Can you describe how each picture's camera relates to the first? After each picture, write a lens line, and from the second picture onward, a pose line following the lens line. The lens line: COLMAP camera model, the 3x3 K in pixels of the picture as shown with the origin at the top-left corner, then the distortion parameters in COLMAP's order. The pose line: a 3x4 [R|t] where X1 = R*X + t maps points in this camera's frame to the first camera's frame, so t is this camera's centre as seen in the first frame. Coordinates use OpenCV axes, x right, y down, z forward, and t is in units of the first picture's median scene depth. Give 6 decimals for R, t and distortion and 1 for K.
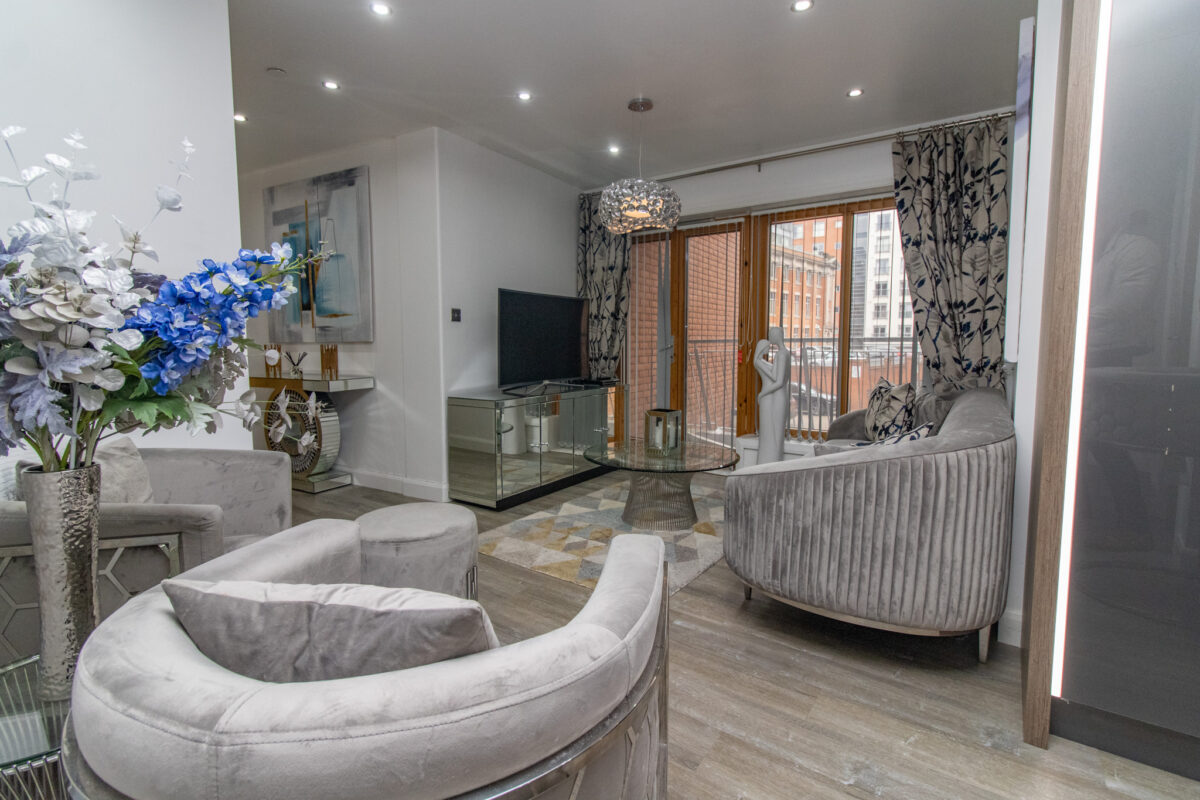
lens RADIAL K [[577.5, 0, 600.0], [0, 577.5, 400.0], [0, 0, 1]] dist [-0.000843, -0.000181]
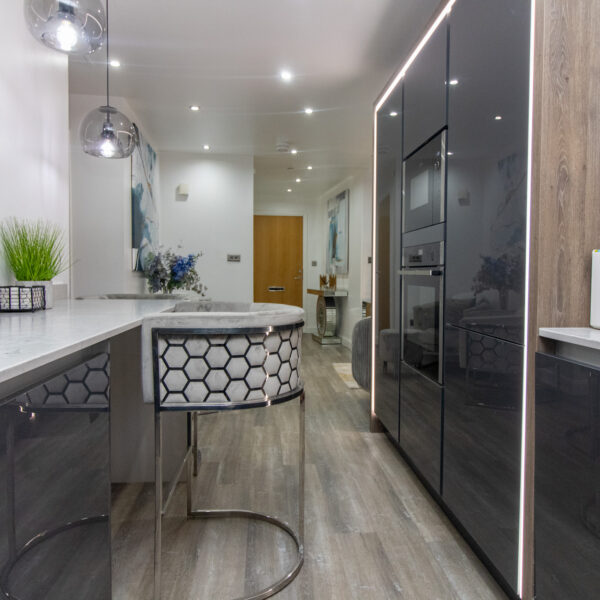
lens RADIAL K [[502.3, 0, 300.9], [0, 502.3, 290.8], [0, 0, 1]] dist [0.047947, -0.080248]
pose [[0.658072, 0.031144, -0.752311, 1.032937], [-0.081767, 0.996191, -0.030284, 0.034479], [0.748502, 0.081444, 0.658112, -0.350957]]
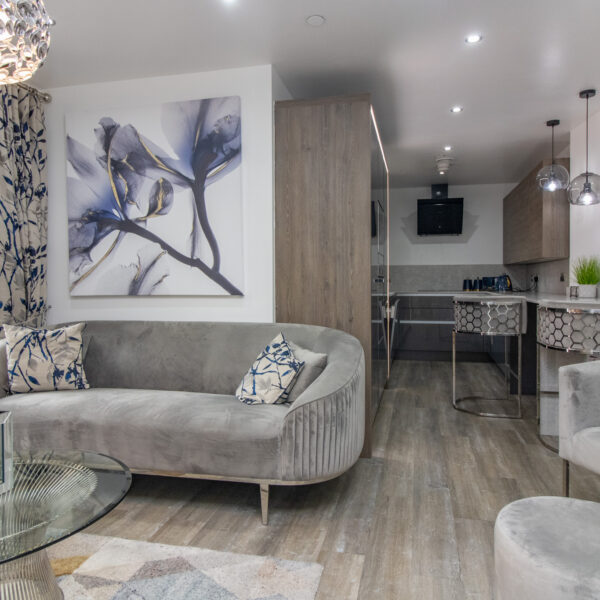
lens RADIAL K [[502.3, 0, 300.9], [0, 502.3, 290.8], [0, 0, 1]] dist [0.047947, -0.080248]
pose [[-0.404472, -0.016873, 0.914395, -0.449735], [0.098054, 0.993266, 0.061702, -0.098494], [-0.909279, 0.114617, -0.400094, 0.927248]]
